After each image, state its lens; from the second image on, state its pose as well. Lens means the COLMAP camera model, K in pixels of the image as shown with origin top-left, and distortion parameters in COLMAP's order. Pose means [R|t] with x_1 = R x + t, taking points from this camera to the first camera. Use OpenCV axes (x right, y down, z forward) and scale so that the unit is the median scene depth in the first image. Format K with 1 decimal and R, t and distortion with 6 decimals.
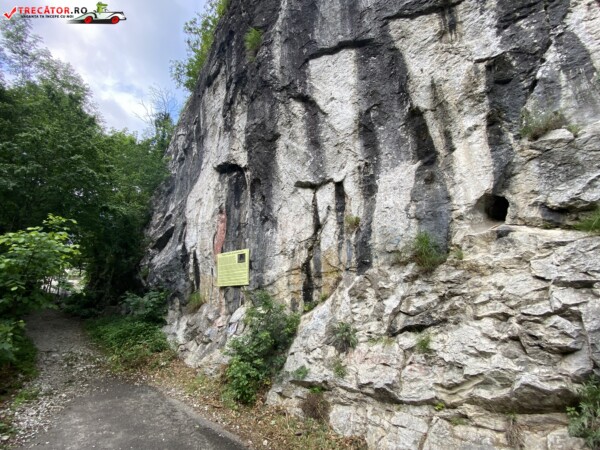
lens RADIAL K [[239.8, 0, 298.3], [0, 239.8, 223.0], [0, 0, 1]] dist [0.009504, -0.002448]
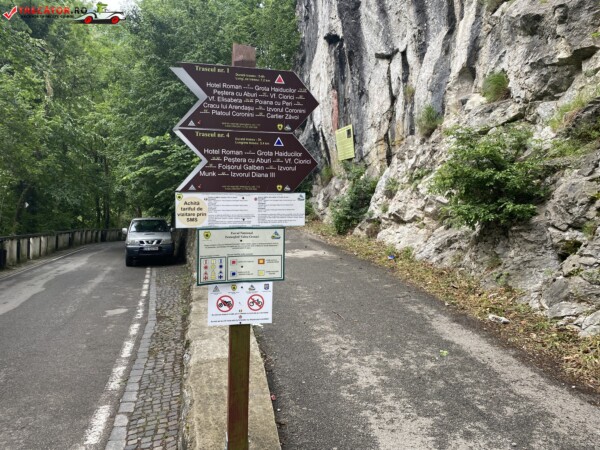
lens RADIAL K [[452.9, 0, 299.7], [0, 452.9, 229.8], [0, 0, 1]] dist [-0.010461, 0.027458]
pose [[0.796523, 0.031497, -0.603787, 0.922579], [0.198280, 0.929805, 0.310077, -0.138115], [0.571171, -0.366702, 0.734366, -0.865674]]
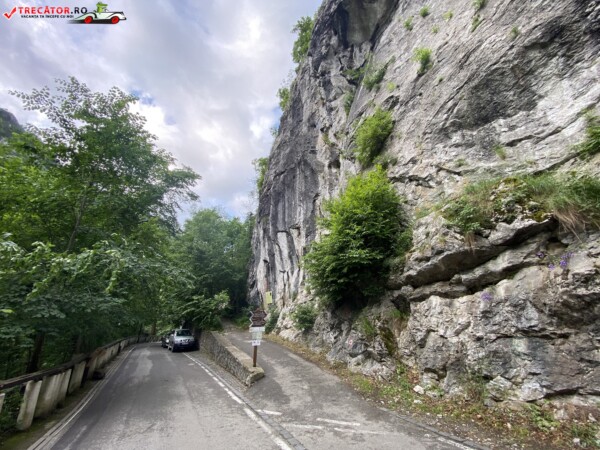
lens RADIAL K [[239.8, 0, 299.0], [0, 239.8, 215.8], [0, 0, 1]] dist [0.009504, -0.002448]
pose [[0.909418, -0.176259, -0.376686, 1.598434], [0.153590, 0.984059, -0.089653, -0.570348], [0.386484, 0.023677, 0.921992, -1.920936]]
